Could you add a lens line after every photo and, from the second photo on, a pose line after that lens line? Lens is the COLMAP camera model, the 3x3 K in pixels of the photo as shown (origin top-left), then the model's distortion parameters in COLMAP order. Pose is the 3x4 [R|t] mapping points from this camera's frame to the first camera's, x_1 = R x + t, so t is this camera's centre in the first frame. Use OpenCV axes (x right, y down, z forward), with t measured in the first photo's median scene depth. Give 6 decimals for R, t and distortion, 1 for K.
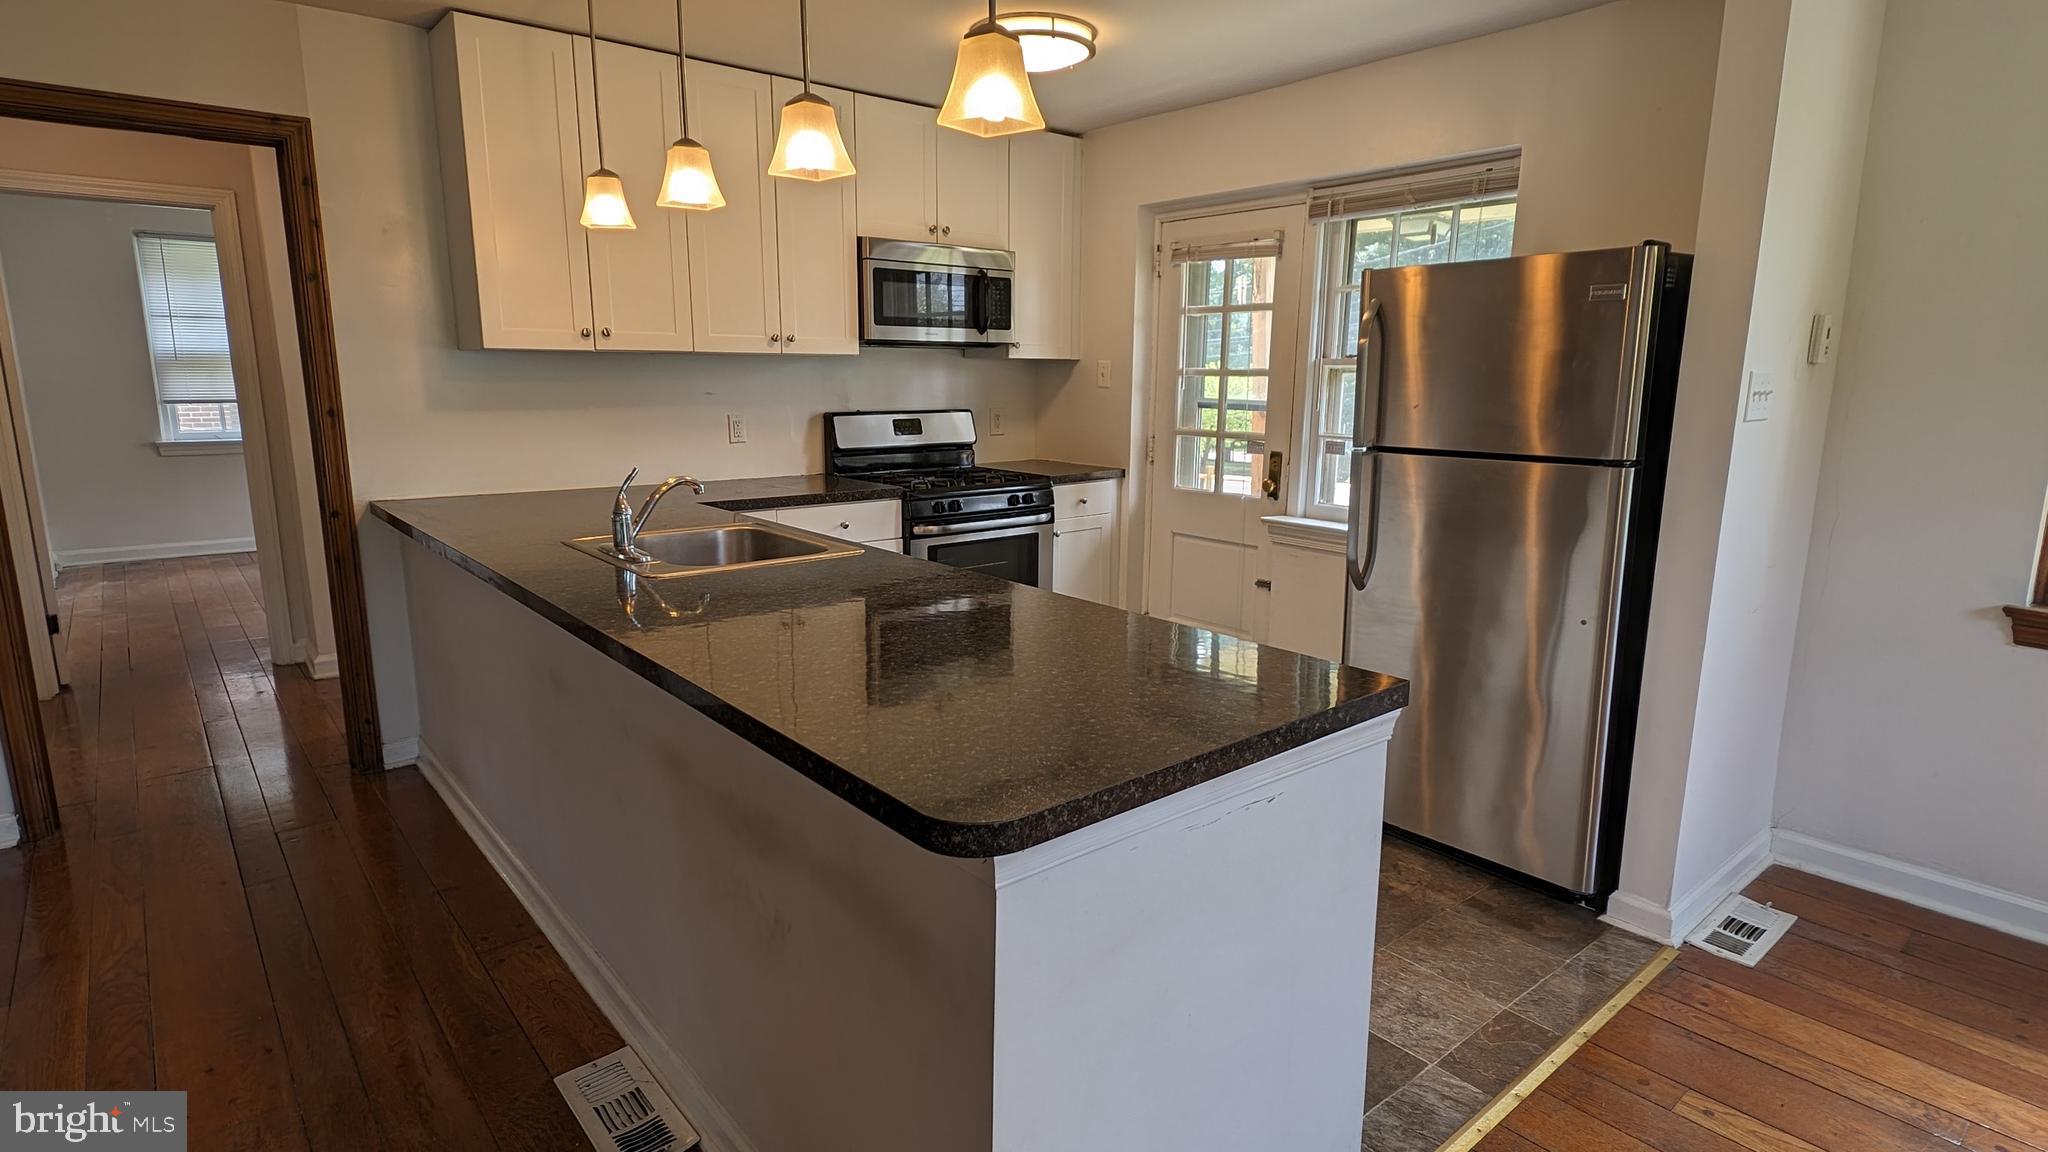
lens RADIAL K [[1042.4, 0, 1030.8], [0, 1042.4, 573.0], [0, 0, 1]] dist [0.016226, -0.006230]
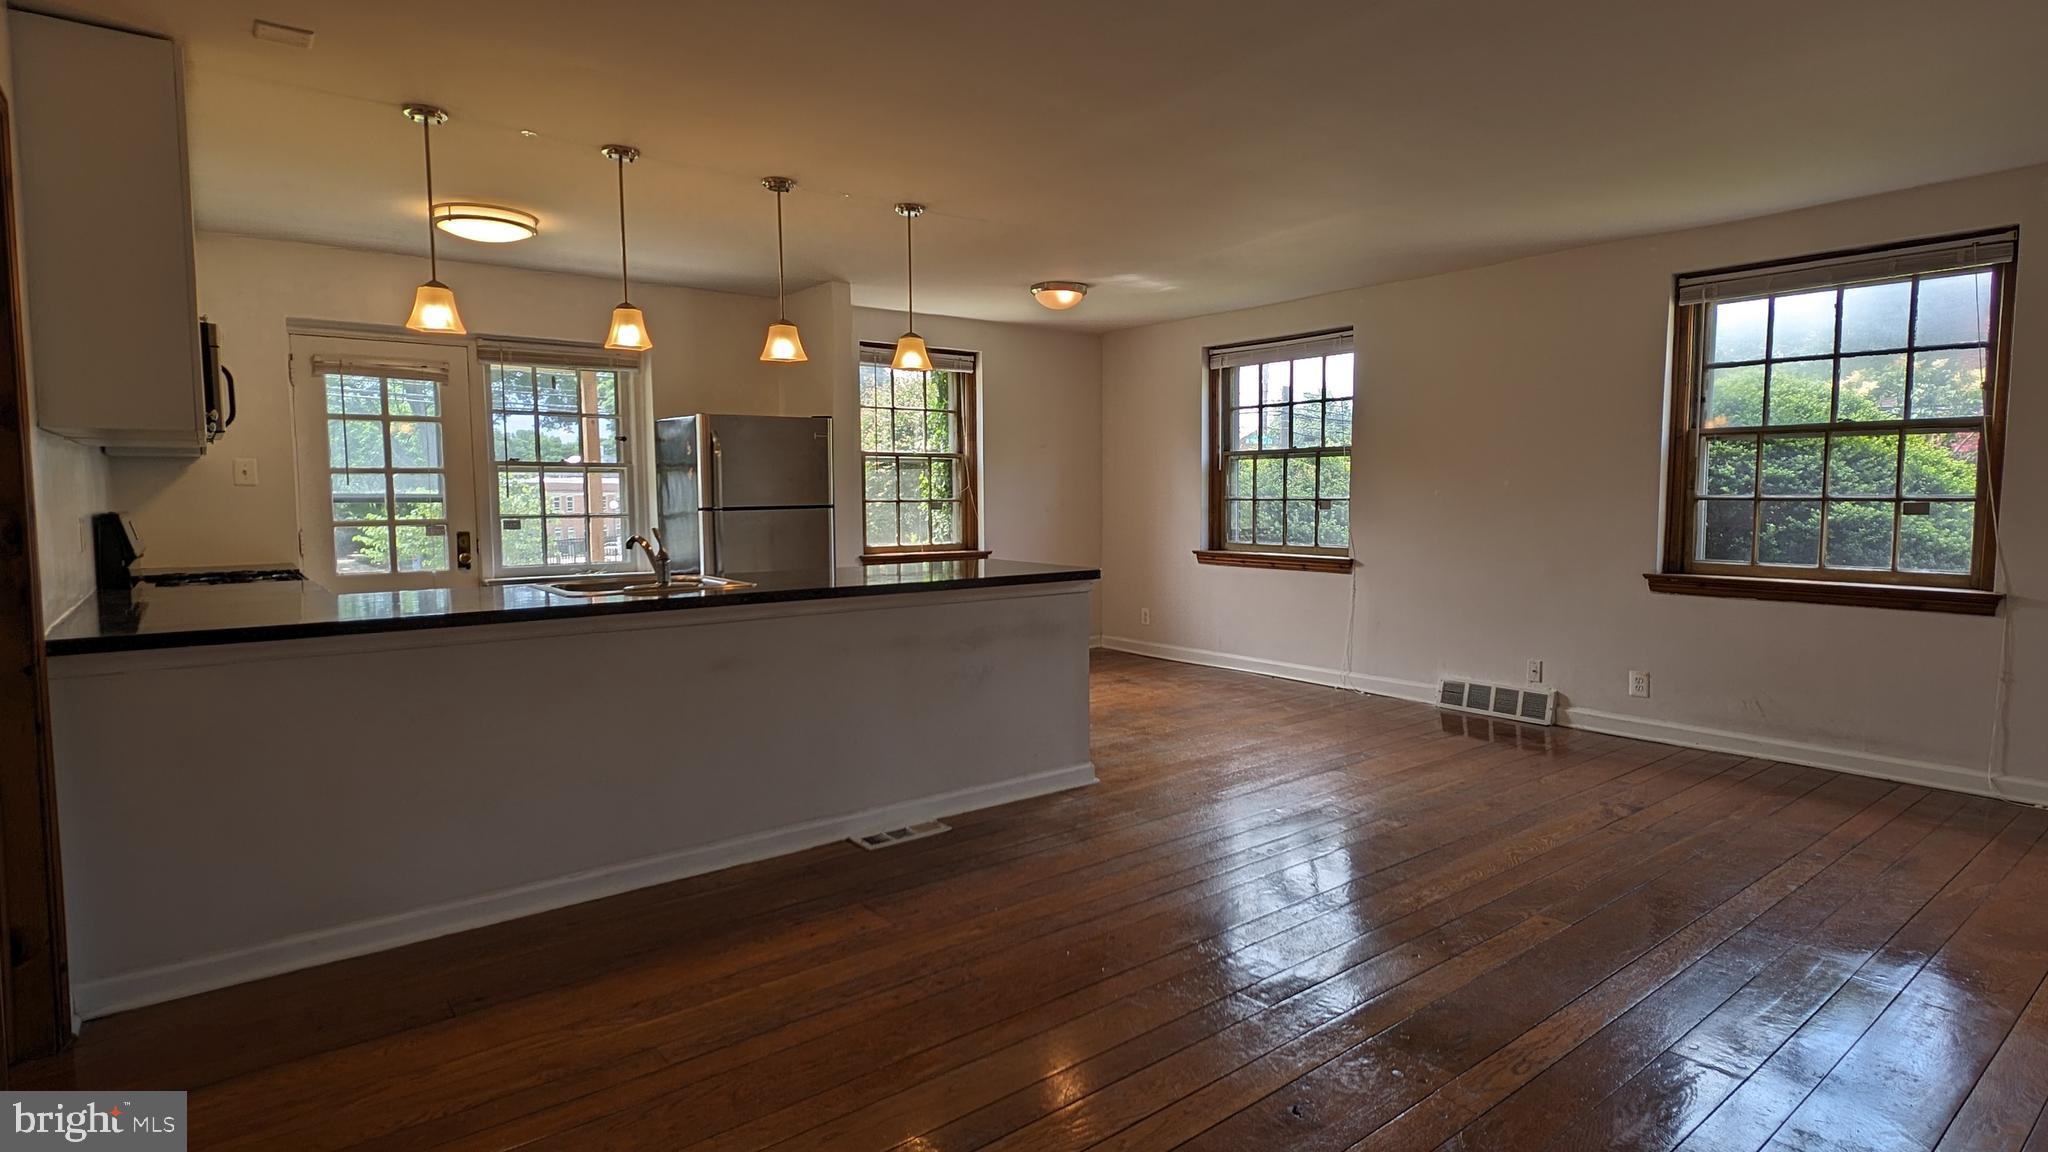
lens RADIAL K [[1042.4, 0, 1034.2], [0, 1042.4, 572.7], [0, 0, 1]] dist [0.016226, -0.006230]
pose [[0.039230, -0.084241, 0.995673, -1.113303], [0.194191, 0.978085, 0.075102, -0.029248], [-0.980179, 0.190405, 0.054729, 0.269057]]
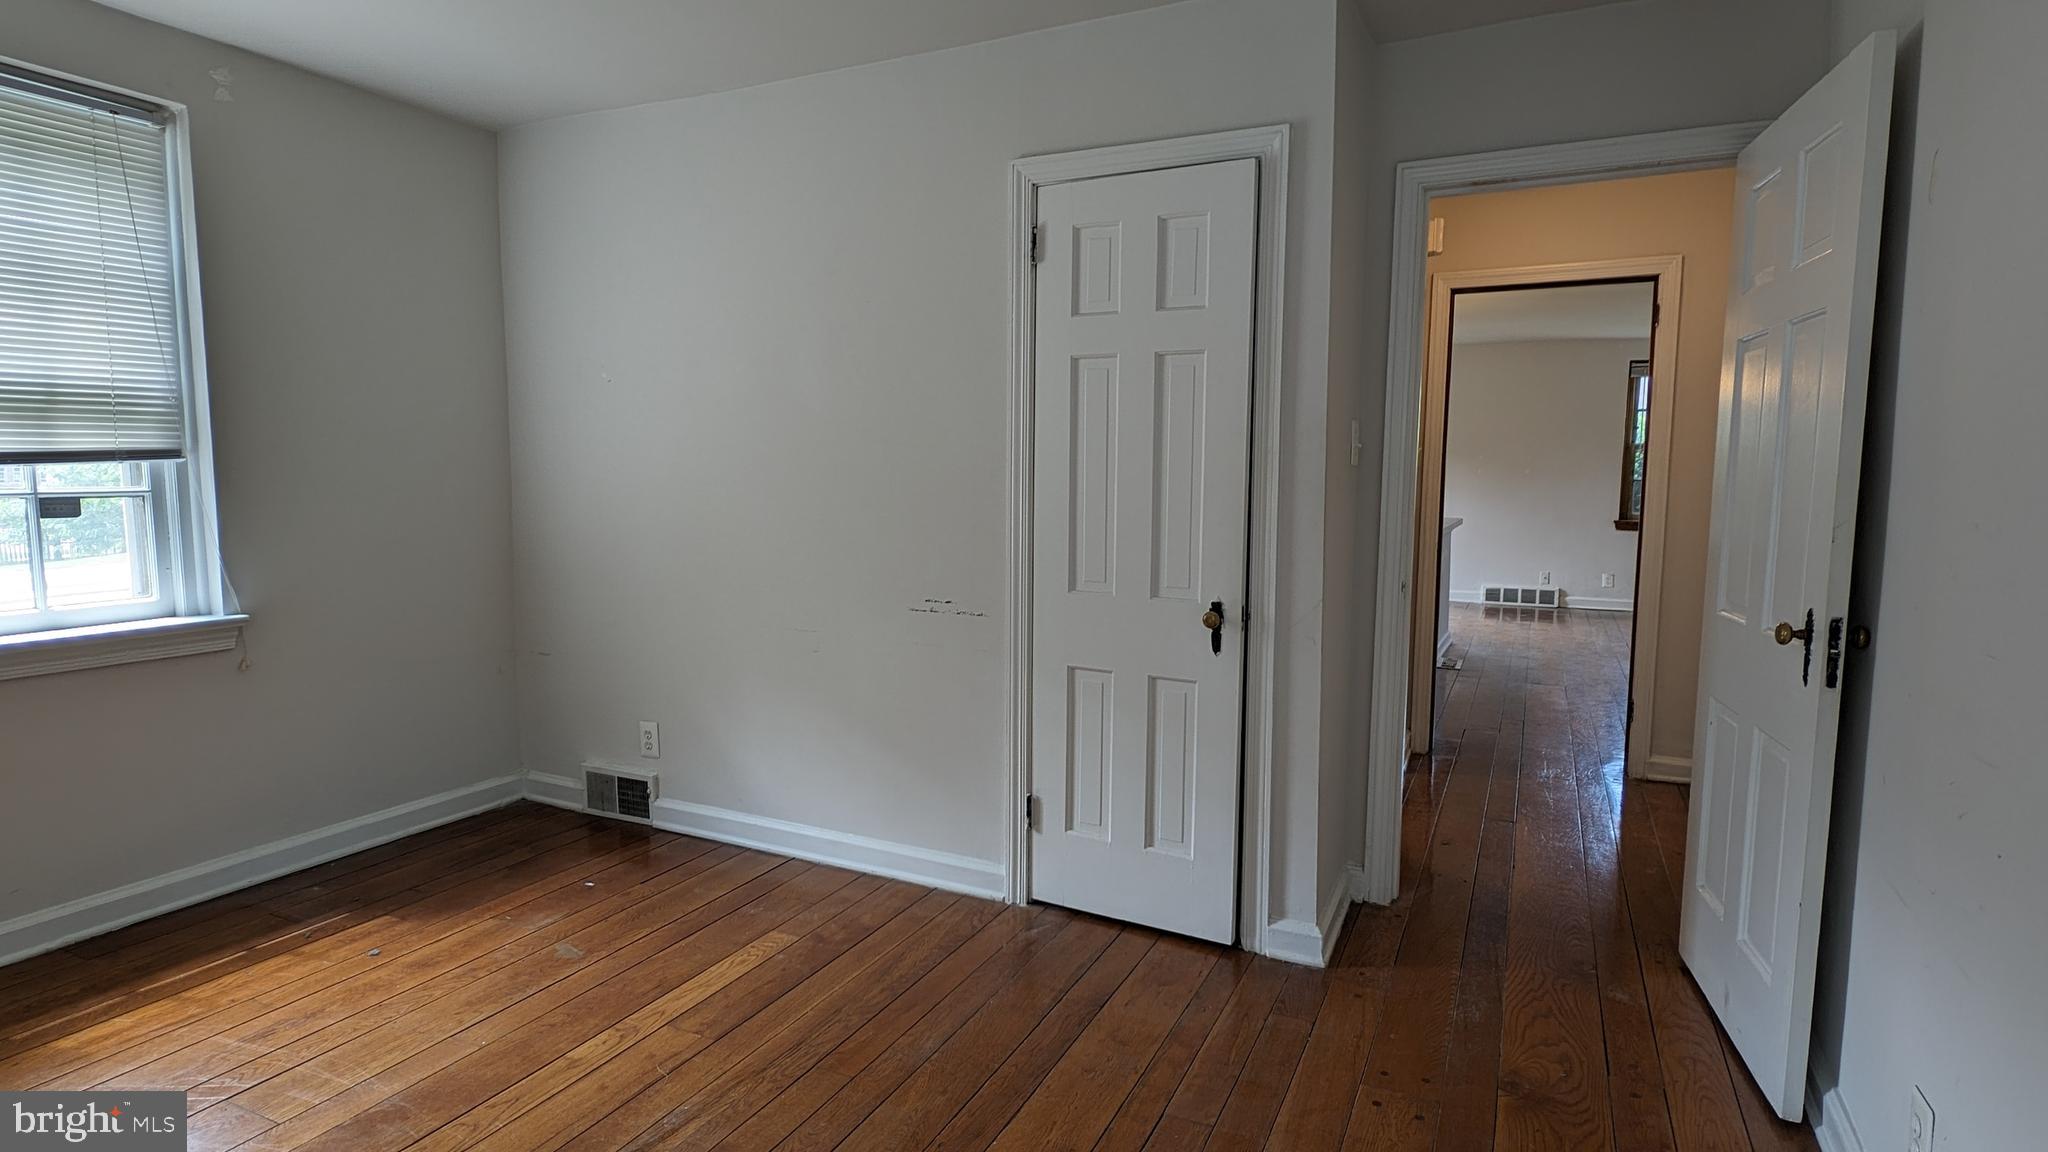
lens RADIAL K [[1042.4, 0, 1022.2], [0, 1042.4, 572.5], [0, 0, 1]] dist [0.016226, -0.006230]
pose [[-0.395335, -0.095766, 0.913531, -1.604411], [0.168746, 0.970051, 0.174717, -0.427044], [-0.902903, 0.223227, -0.367335, 2.295237]]
